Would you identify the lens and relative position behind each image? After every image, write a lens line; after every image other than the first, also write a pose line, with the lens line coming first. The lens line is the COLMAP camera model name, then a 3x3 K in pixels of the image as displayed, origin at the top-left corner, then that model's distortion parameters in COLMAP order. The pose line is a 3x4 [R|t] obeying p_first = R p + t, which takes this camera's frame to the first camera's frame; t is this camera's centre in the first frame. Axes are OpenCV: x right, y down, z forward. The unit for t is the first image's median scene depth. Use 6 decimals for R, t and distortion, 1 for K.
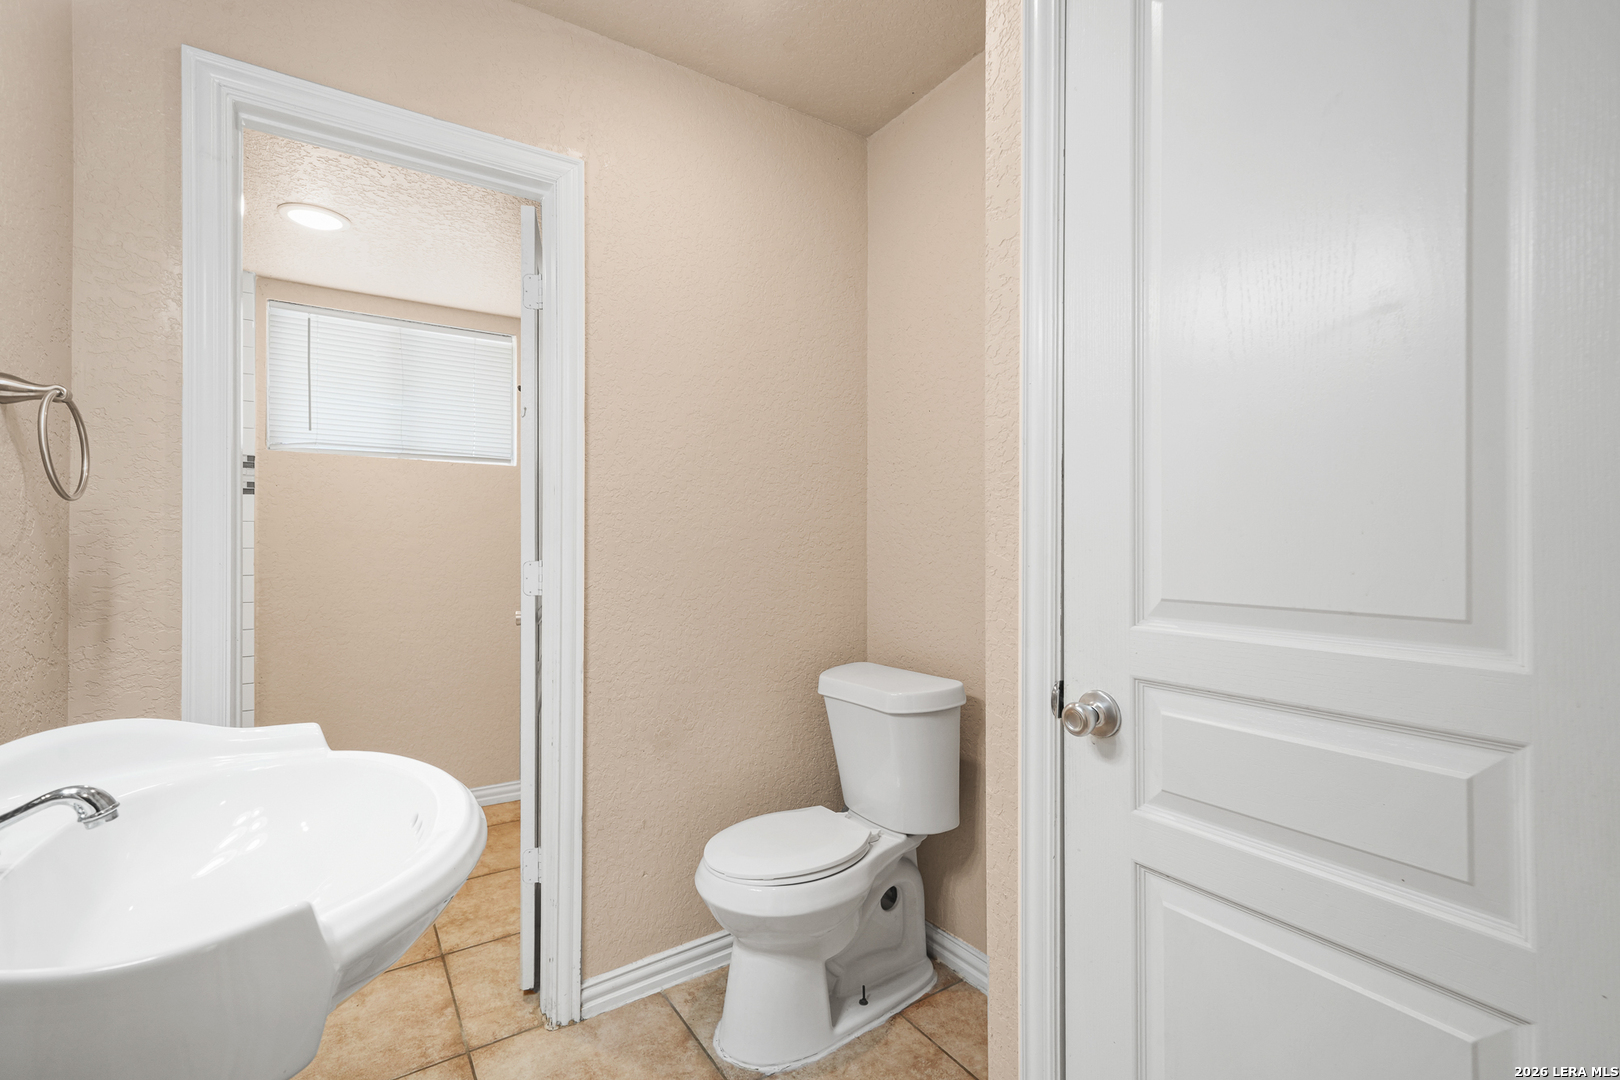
lens RADIAL K [[709.6, 0, 816.0], [0, 709.6, 542.4], [0, 0, 1]] dist [0.007453, 0.000791]
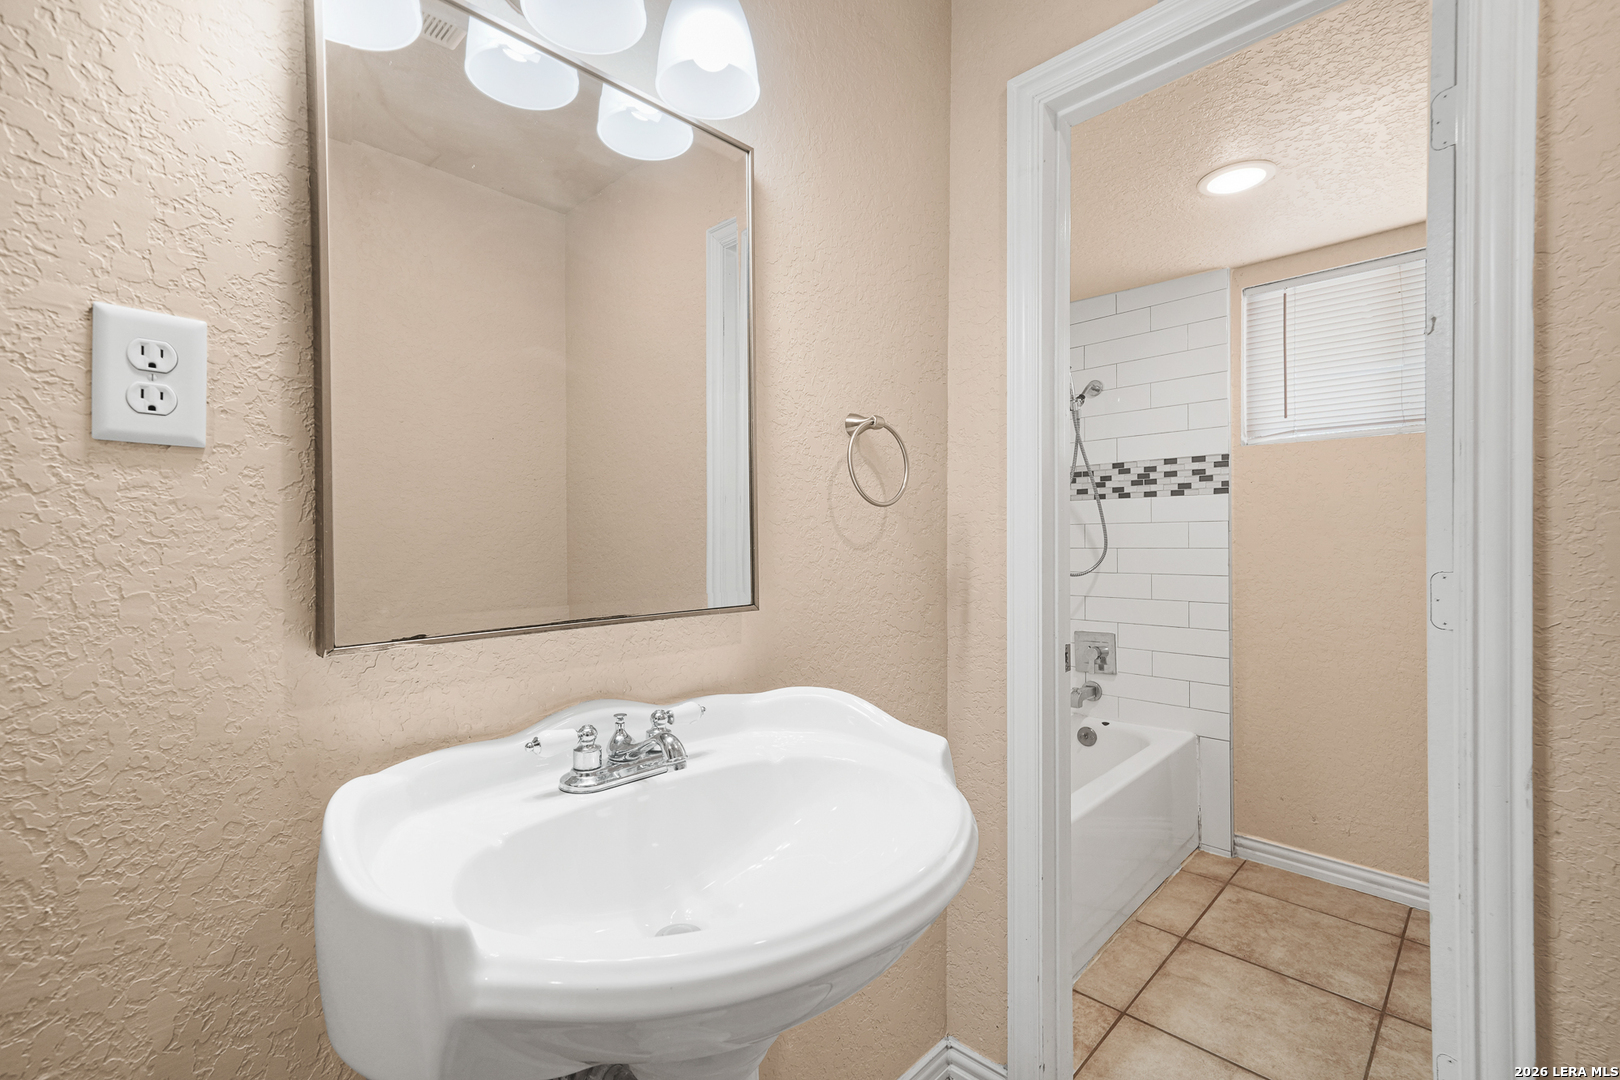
lens RADIAL K [[709.6, 0, 816.0], [0, 709.6, 542.4], [0, 0, 1]] dist [0.007453, 0.000791]
pose [[0.196680, -0.001782, -0.980466, 0.084066], [-0.001803, 0.999996, -0.002179, 0.004127], [0.980466, 0.002196, 0.196676, 0.375056]]
